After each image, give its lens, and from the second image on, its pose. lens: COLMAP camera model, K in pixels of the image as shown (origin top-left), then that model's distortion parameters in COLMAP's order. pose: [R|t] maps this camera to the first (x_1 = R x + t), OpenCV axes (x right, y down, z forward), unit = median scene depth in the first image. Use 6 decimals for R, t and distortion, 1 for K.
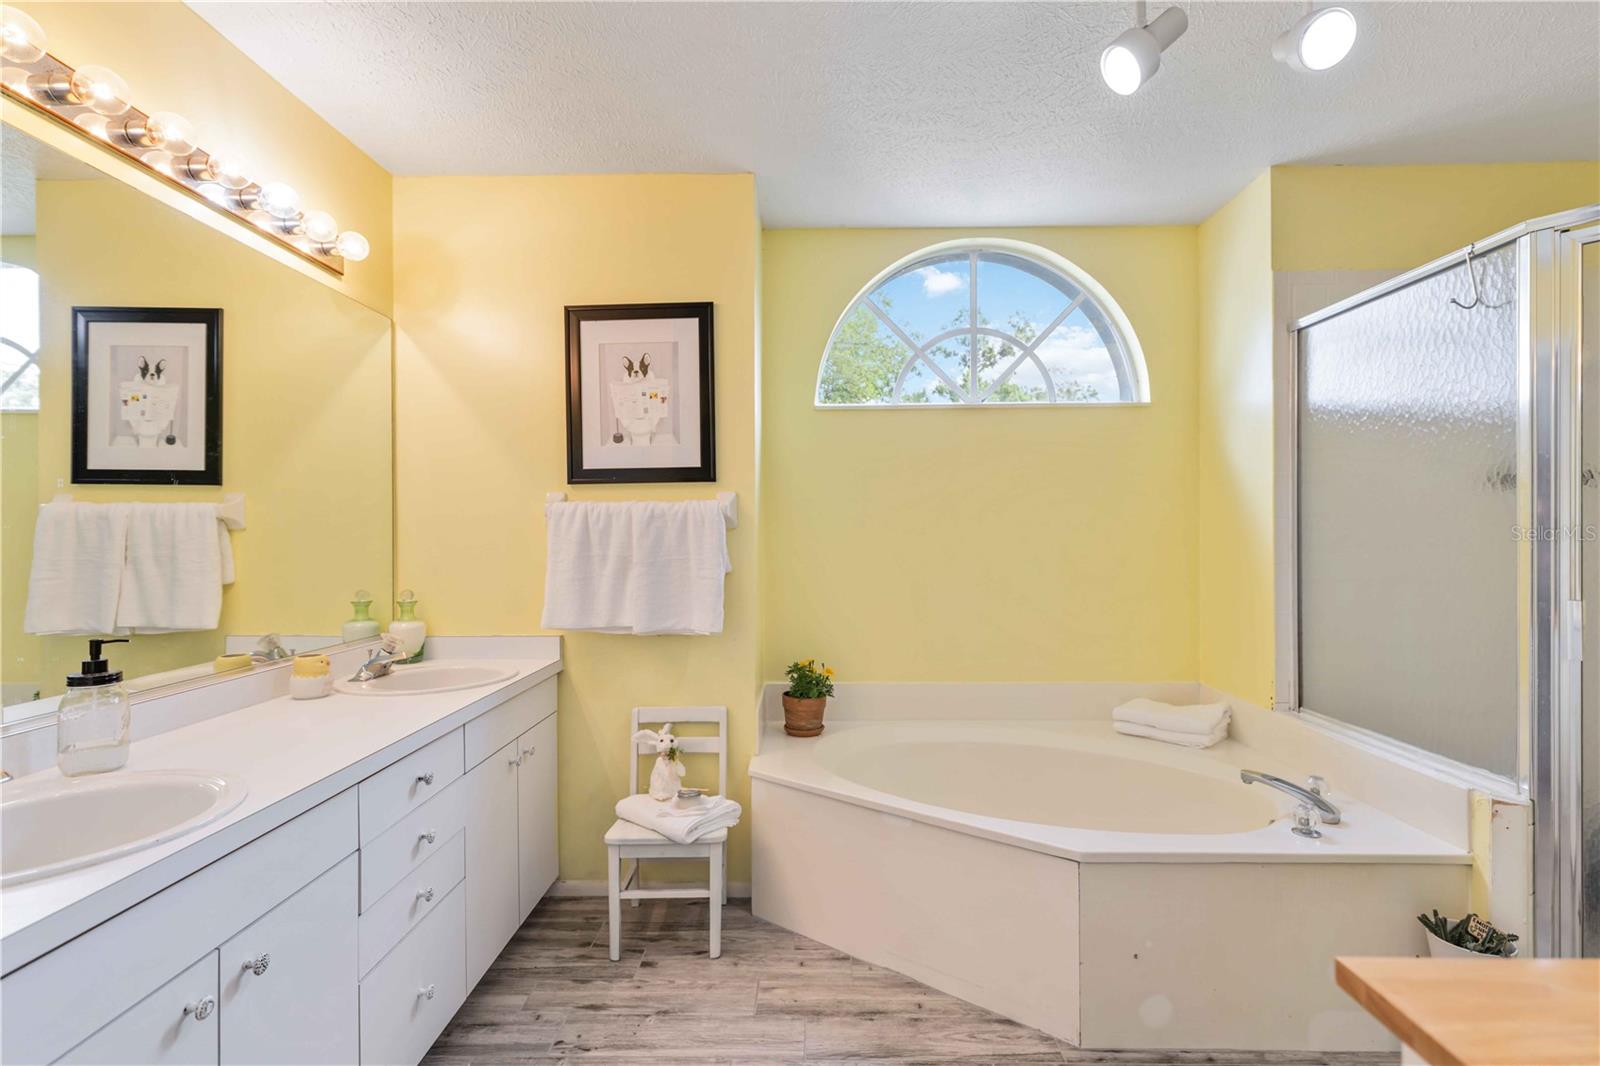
lens RADIAL K [[727.1, 0, 808.6], [0, 727.1, 532.5], [0, 0, 1]] dist [0.002559, -0.000241]
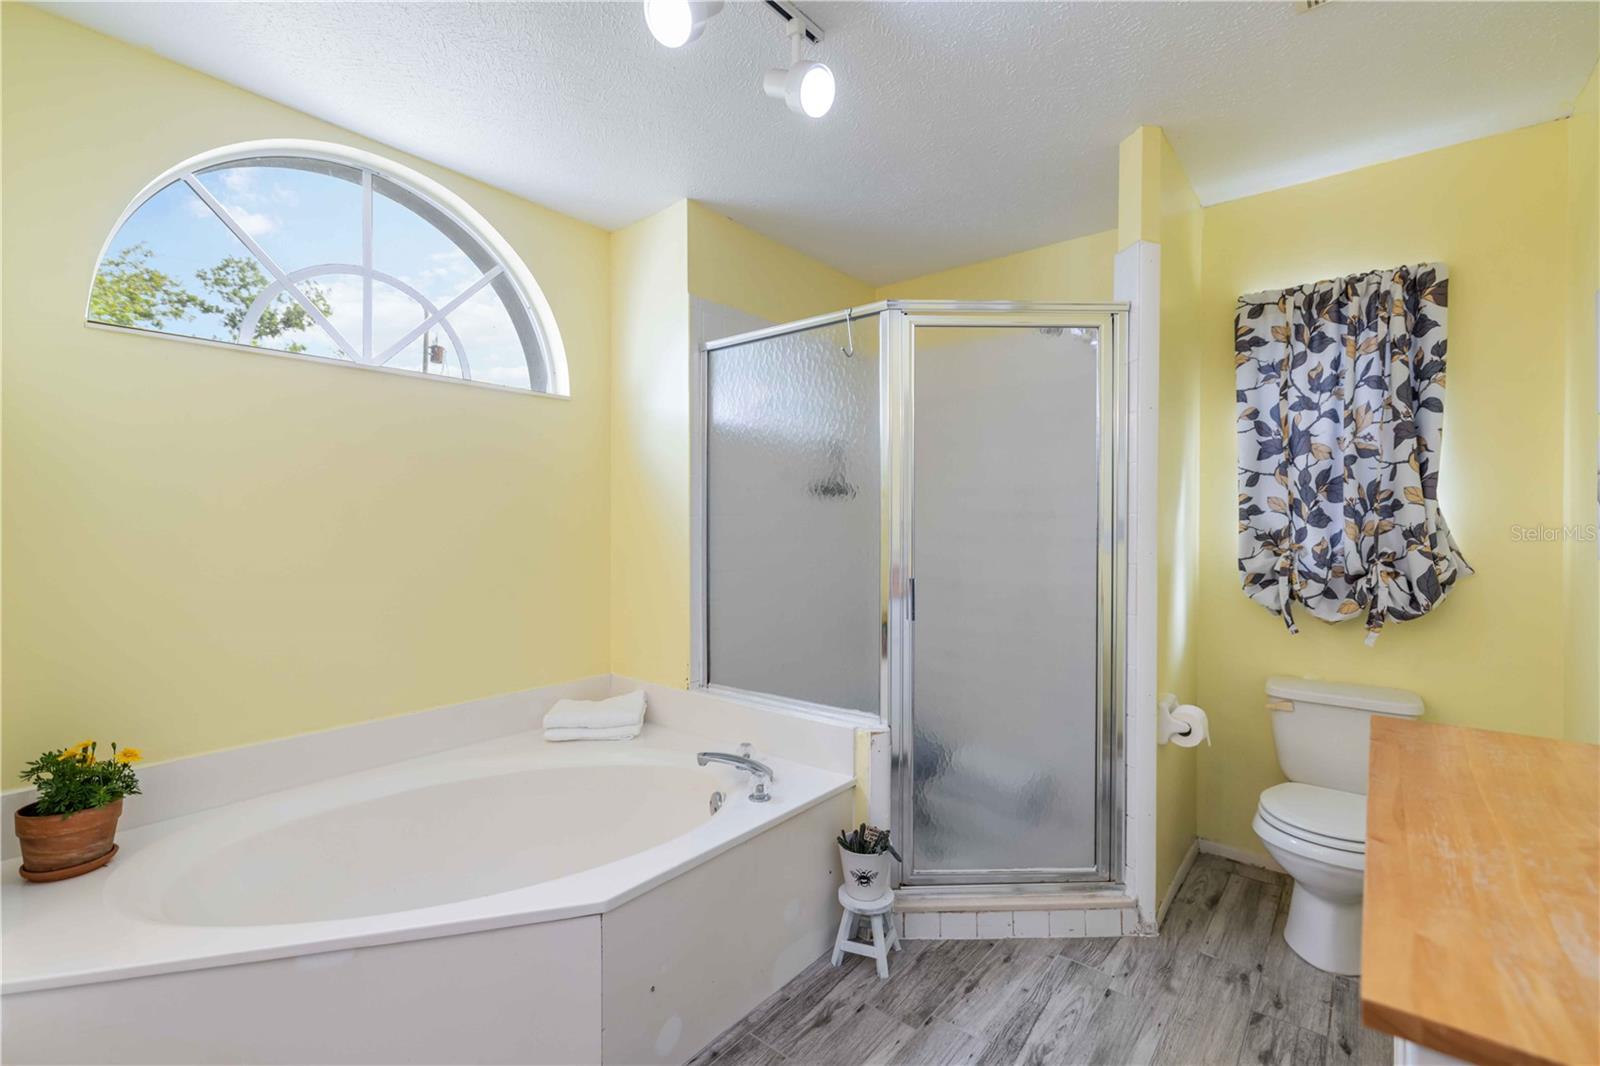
lens RADIAL K [[697.1, 0, 795.2], [0, 697.1, 528.0], [0, 0, 1]] dist [-0.000691, 0.001569]
pose [[0.629374, 0.001275, 0.777102, -0.090884], [-0.001061, 0.999999, -0.000782, -0.001498], [-0.777102, -0.000332, 0.629374, 0.221334]]
